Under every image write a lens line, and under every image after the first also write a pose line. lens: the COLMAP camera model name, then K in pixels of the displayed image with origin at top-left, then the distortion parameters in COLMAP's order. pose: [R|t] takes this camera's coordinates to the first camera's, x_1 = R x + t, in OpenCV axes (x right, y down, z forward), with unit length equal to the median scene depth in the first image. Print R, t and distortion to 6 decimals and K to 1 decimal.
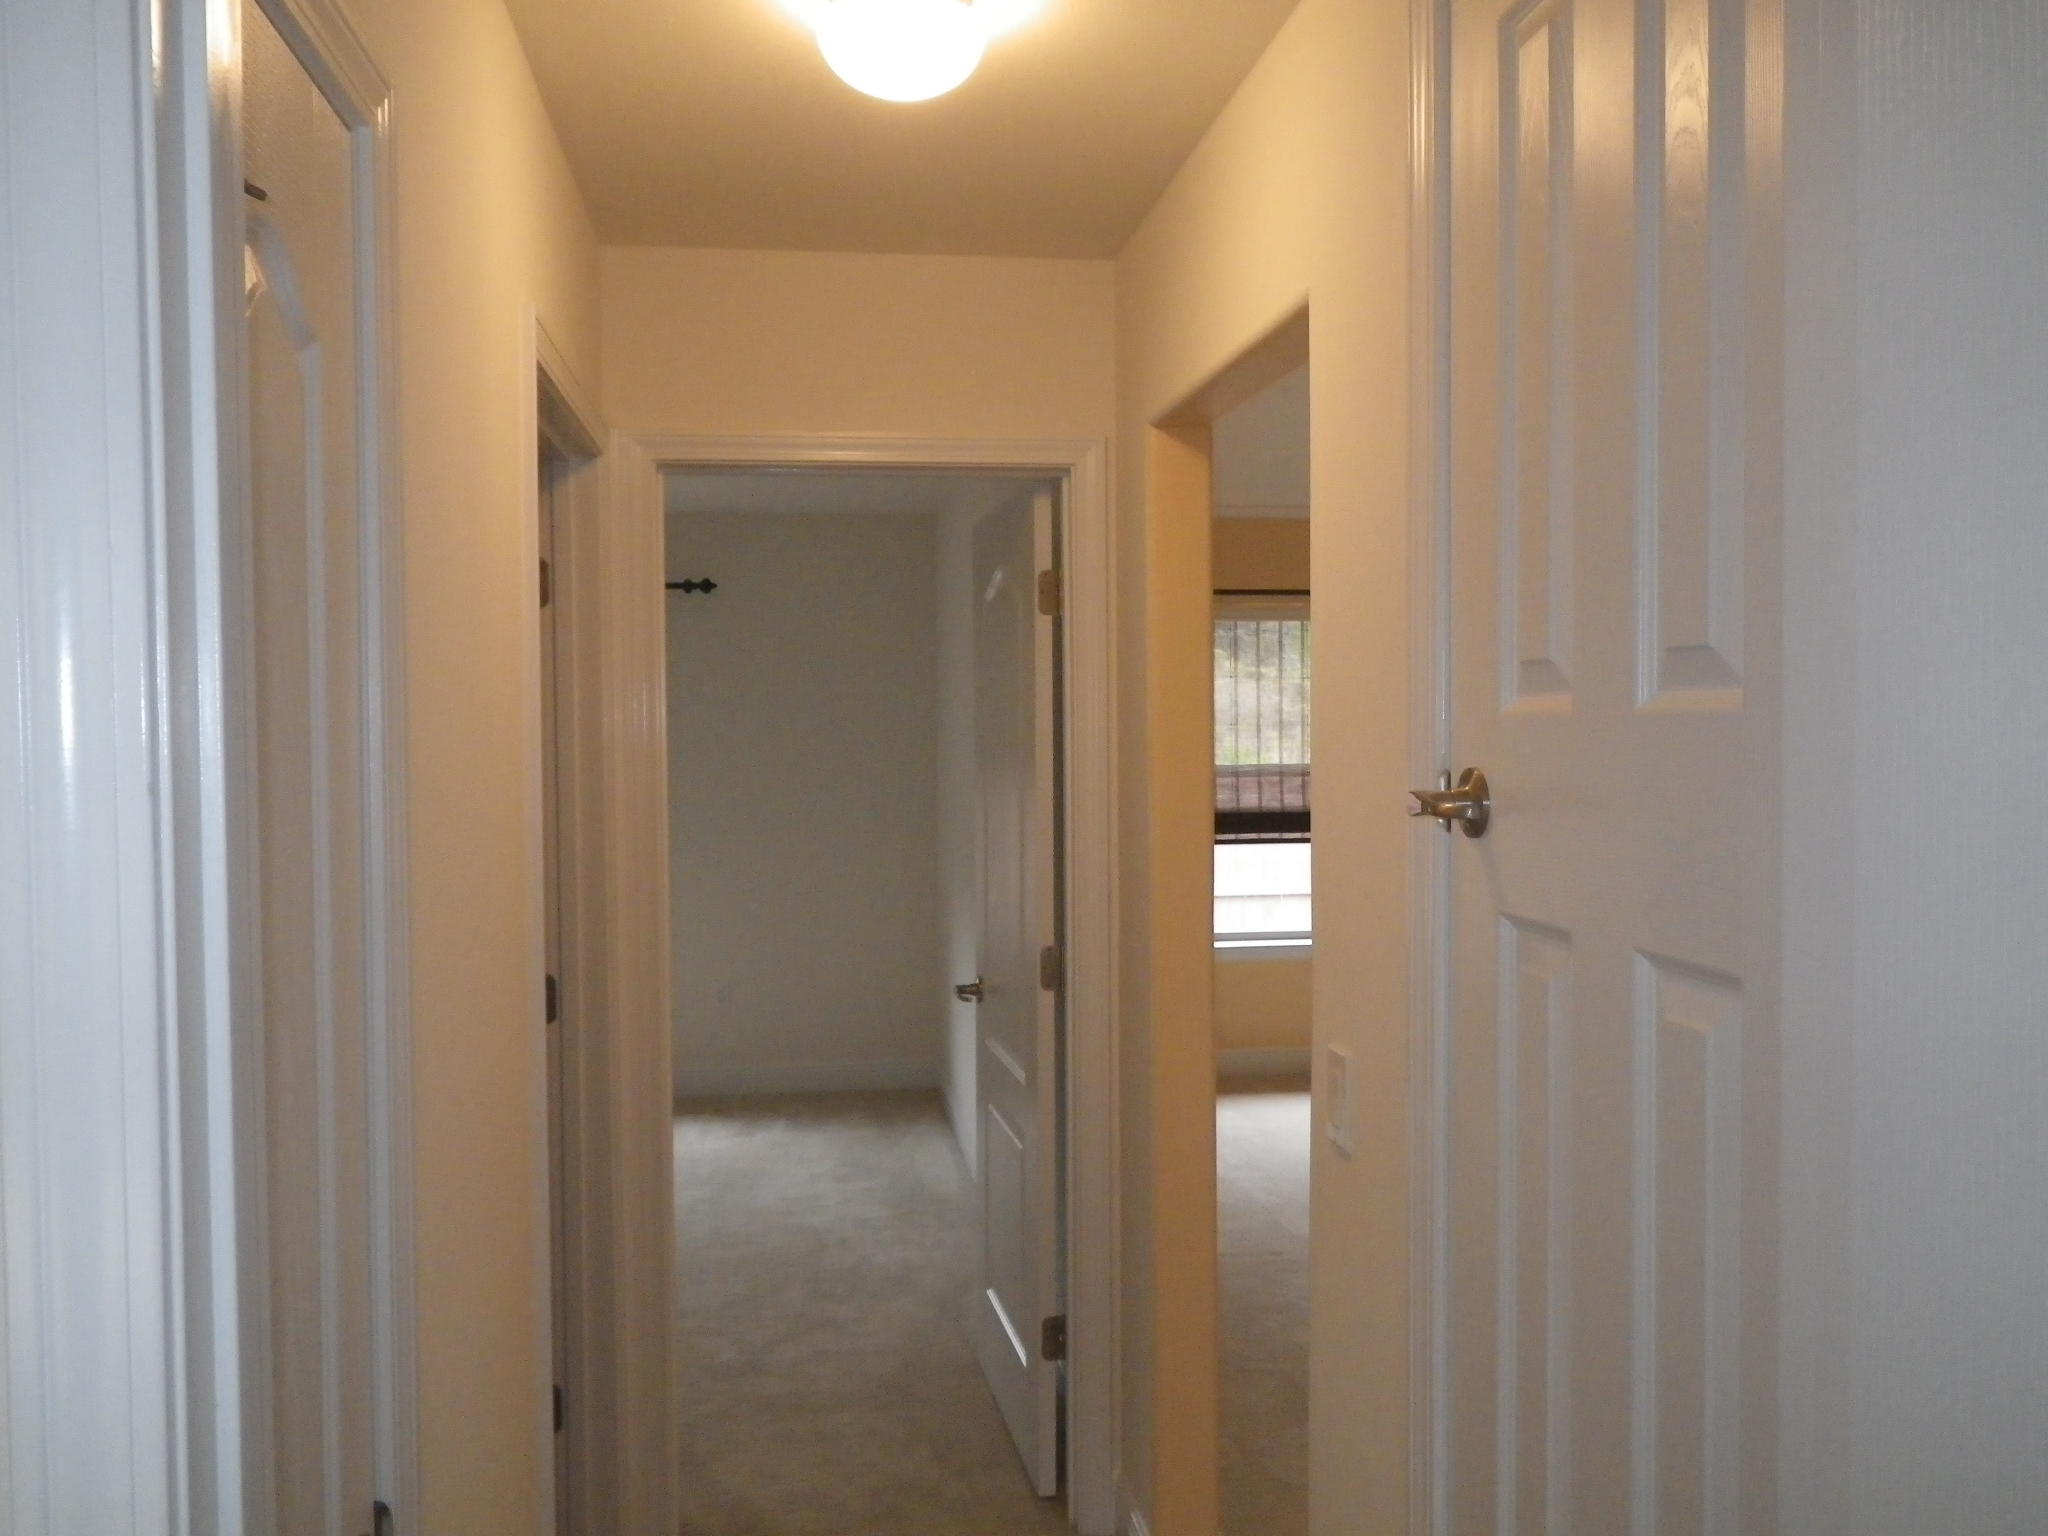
lens RADIAL K [[1685.3, 0, 1034.9], [0, 1685.3, 768.7], [0, 0, 1]] dist [-0.005778, 0.003773]
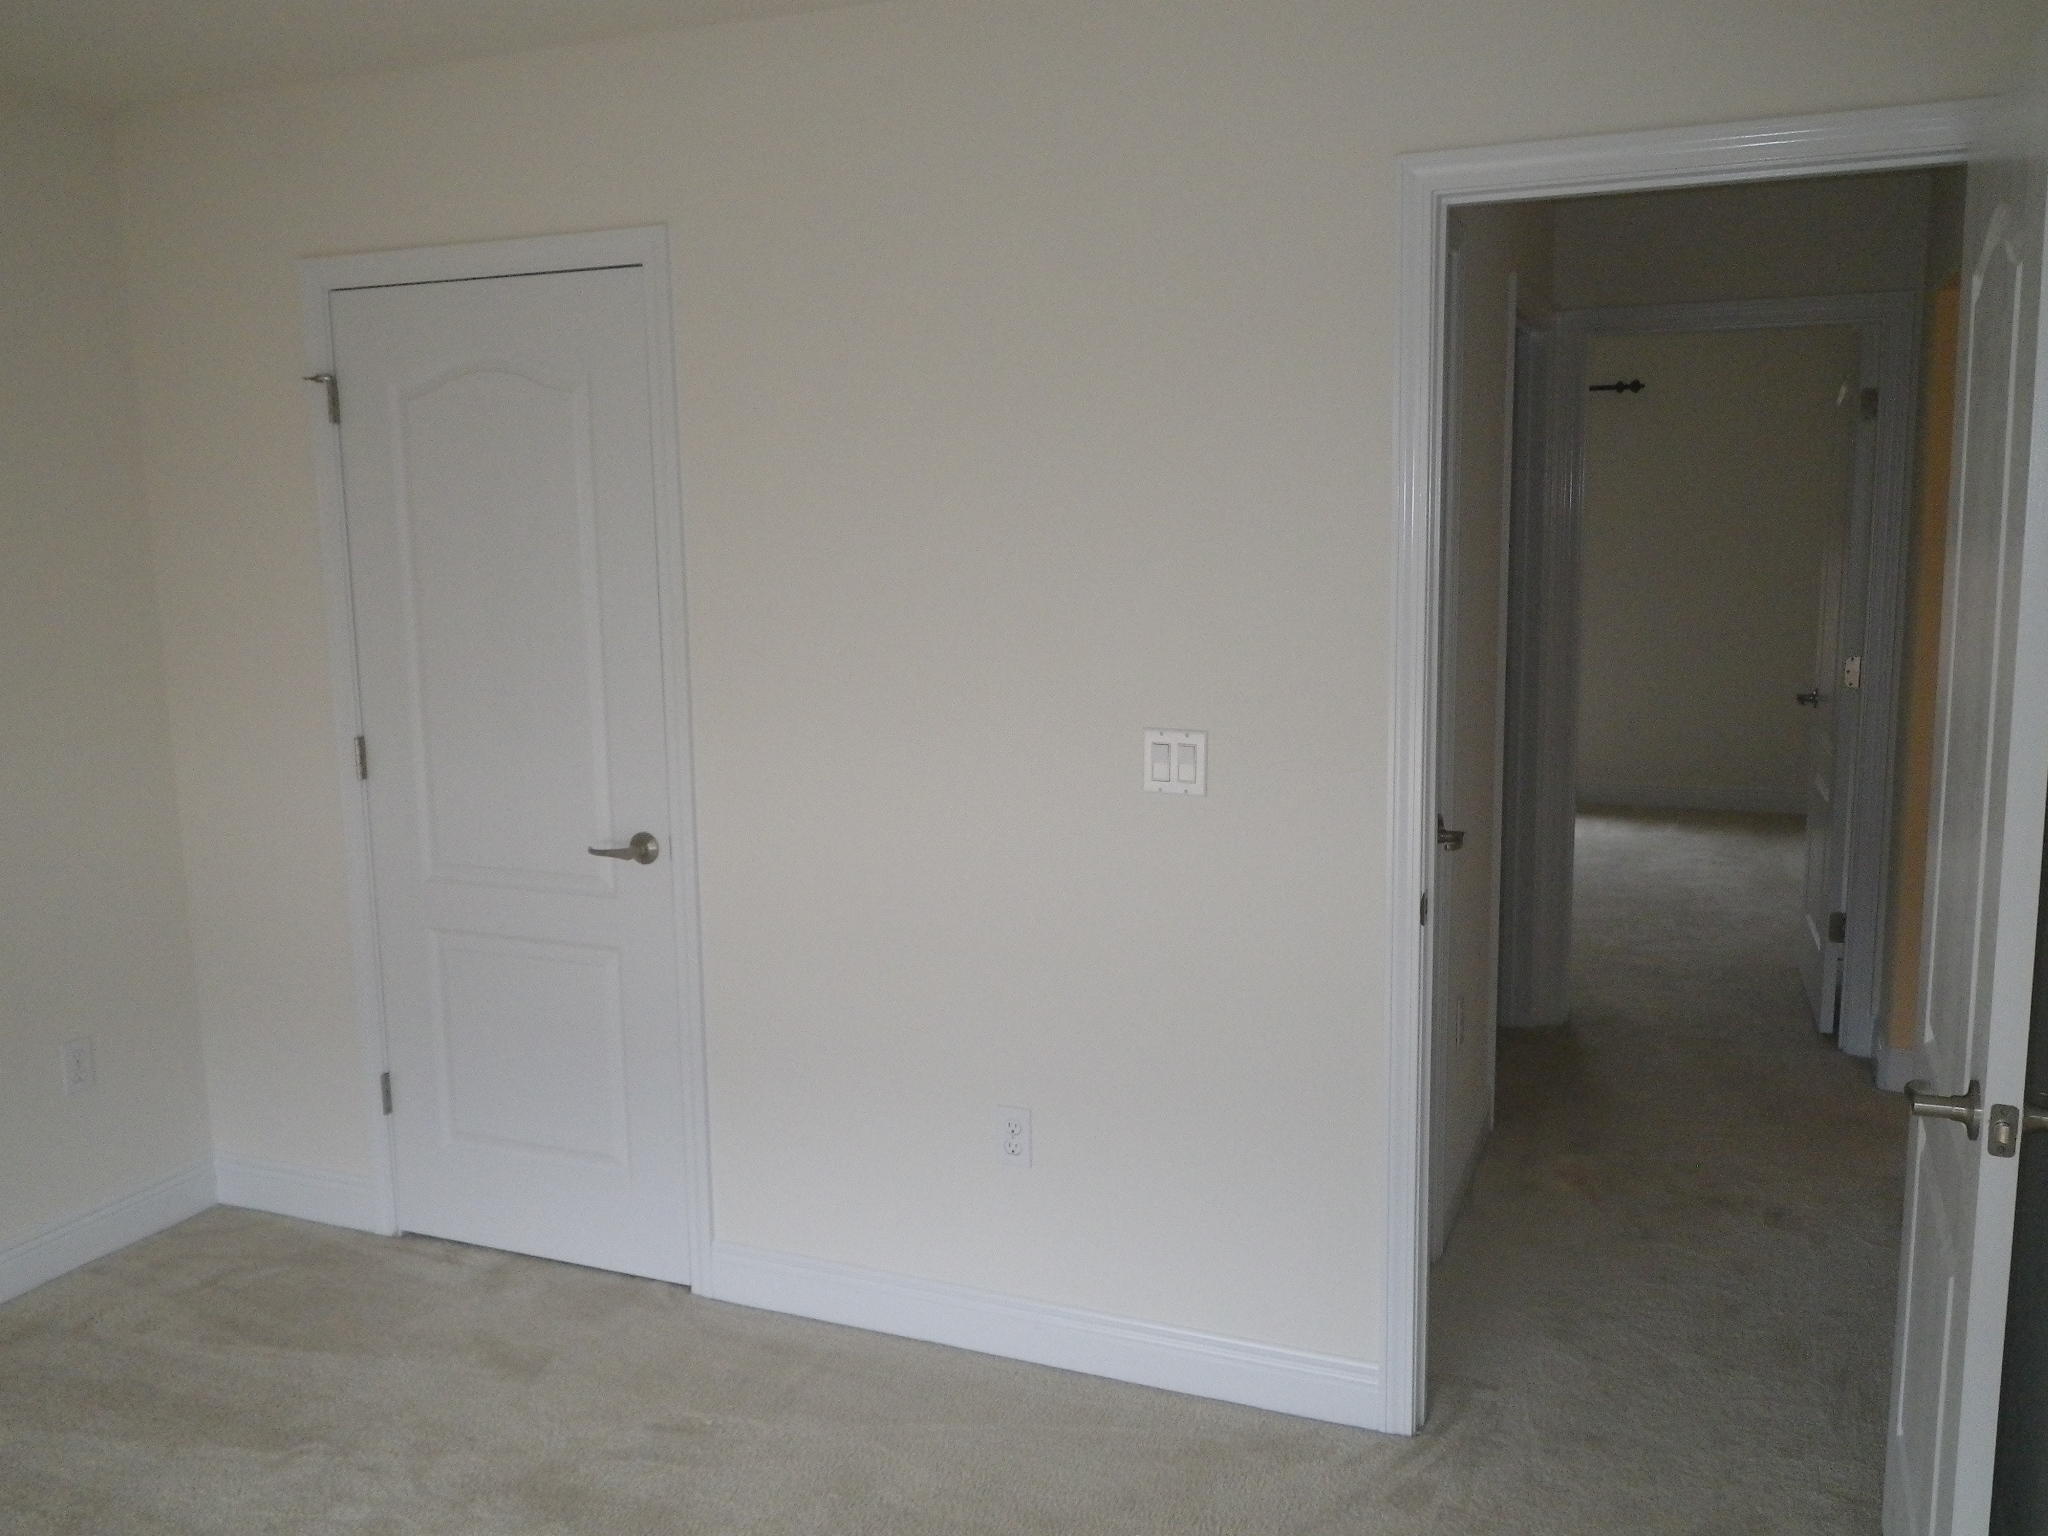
lens RADIAL K [[1685.3, 0, 1034.9], [0, 1685.3, 768.7], [0, 0, 1]] dist [-0.005778, 0.003773]
pose [[0.857036, 0.071374, -0.510290, 0.099577], [-0.004597, 0.991379, 0.130944, 0.009588], [0.515237, -0.109878, 0.849975, -0.385774]]
